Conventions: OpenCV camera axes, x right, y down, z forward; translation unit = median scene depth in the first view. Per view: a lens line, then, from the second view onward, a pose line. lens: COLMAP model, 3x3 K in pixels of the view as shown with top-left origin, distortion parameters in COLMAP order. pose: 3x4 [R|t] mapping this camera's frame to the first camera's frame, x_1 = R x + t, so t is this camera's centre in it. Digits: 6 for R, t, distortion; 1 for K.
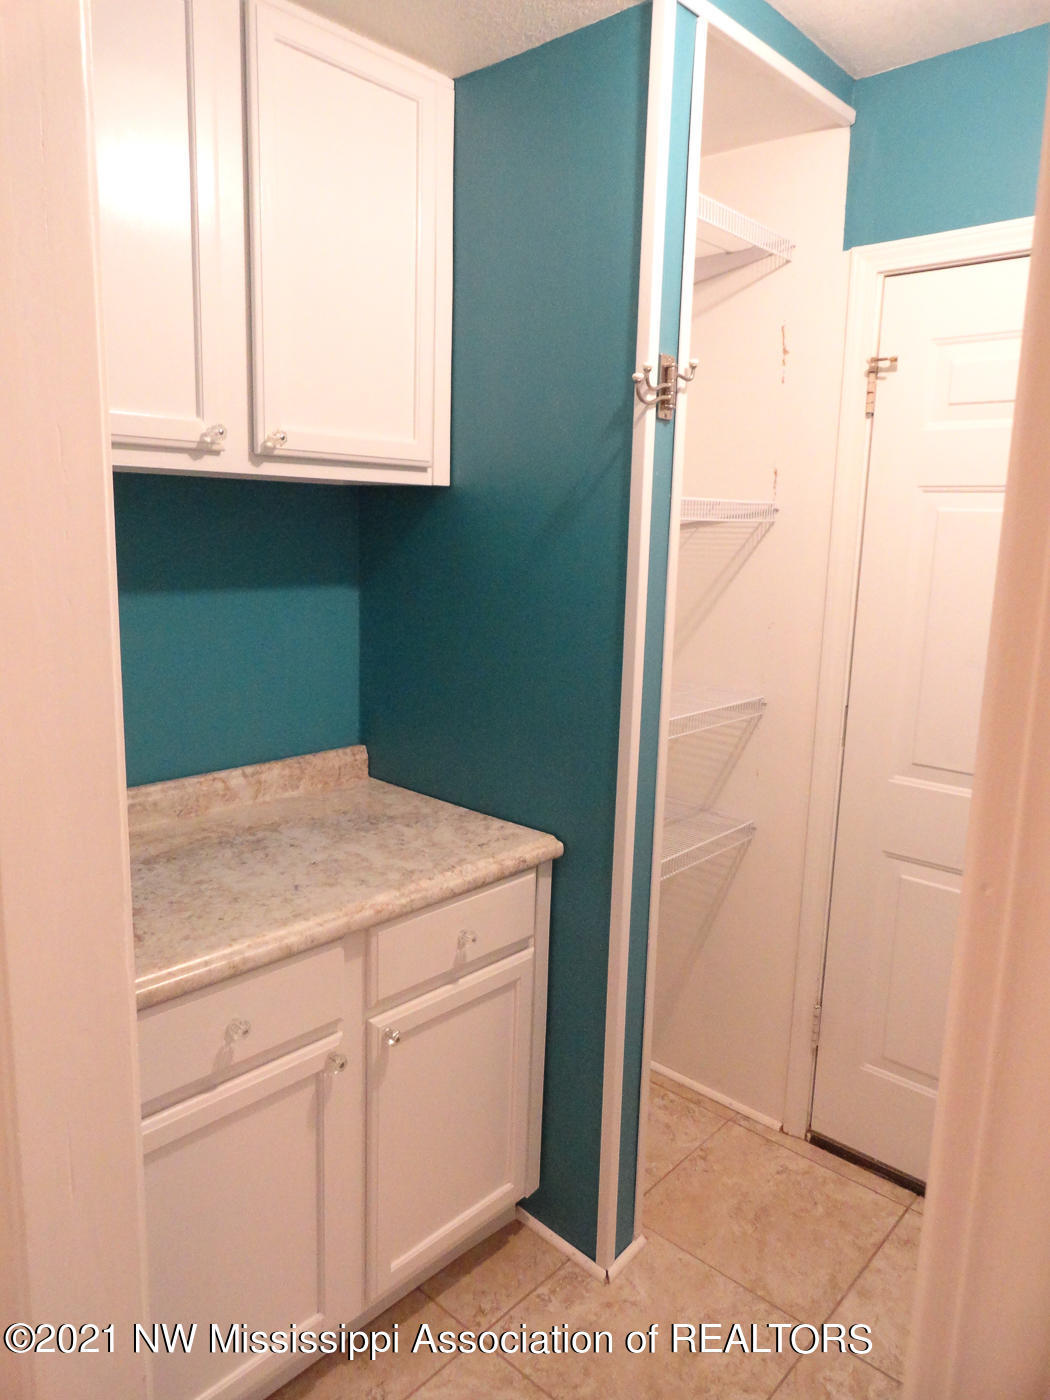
lens RADIAL K [[981.8, 0, 522.6], [0, 981.8, 700.9], [0, 0, 1]] dist [-0.000611, 0.002507]
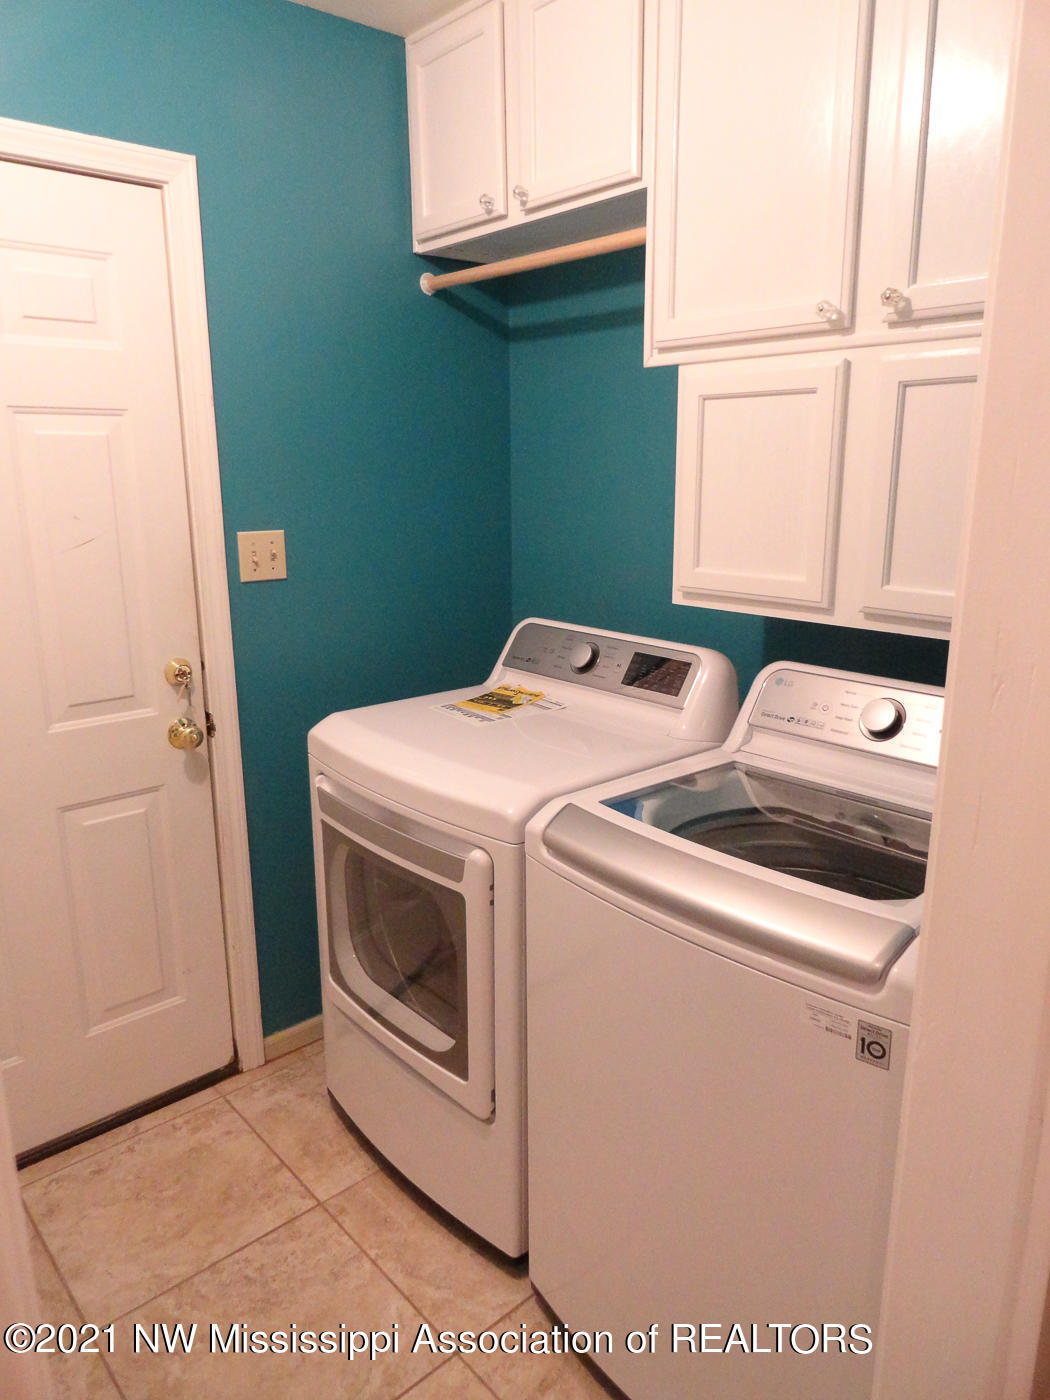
lens RADIAL K [[981.8, 0, 523.2], [0, 981.8, 695.3], [0, 0, 1]] dist [-0.000611, 0.002507]
pose [[0.096231, -0.264803, 0.959489, -0.405133], [0.195131, 0.950277, 0.242690, -0.078669], [-0.976045, 0.163872, 0.143118, 0.383496]]
